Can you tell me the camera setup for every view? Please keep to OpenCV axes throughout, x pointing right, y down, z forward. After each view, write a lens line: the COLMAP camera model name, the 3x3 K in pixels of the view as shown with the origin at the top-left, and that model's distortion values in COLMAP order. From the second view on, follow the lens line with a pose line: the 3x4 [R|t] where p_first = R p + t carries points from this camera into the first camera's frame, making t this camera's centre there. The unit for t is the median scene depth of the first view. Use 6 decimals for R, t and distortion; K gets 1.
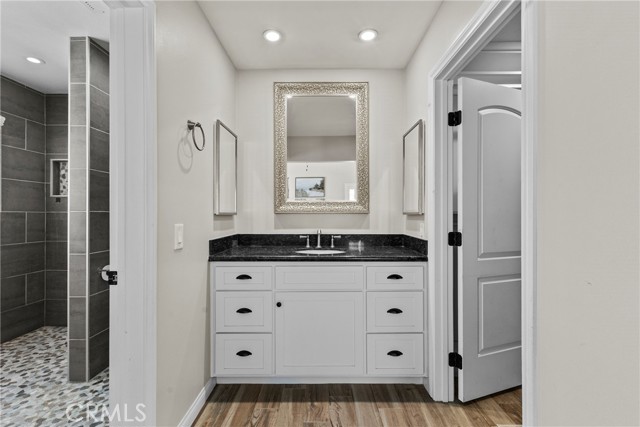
lens RADIAL K [[278.7, 0, 316.1], [0, 278.7, 215.2], [0, 0, 1]] dist [0.011014, -0.003871]
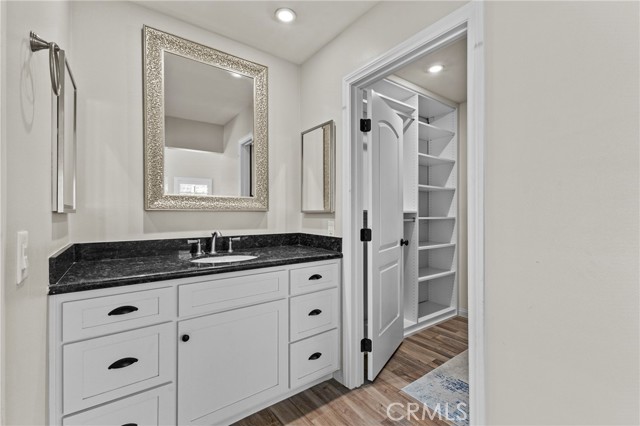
lens RADIAL K [[278.7, 0, 321.5], [0, 278.7, 212.9], [0, 0, 1]] dist [0.011014, -0.003871]
pose [[0.798183, 0.000351, 0.602415, -0.282954], [0.000445, 0.999999, -0.001173, -0.000283], [-0.602415, 0.001204, 0.798182, 0.212861]]
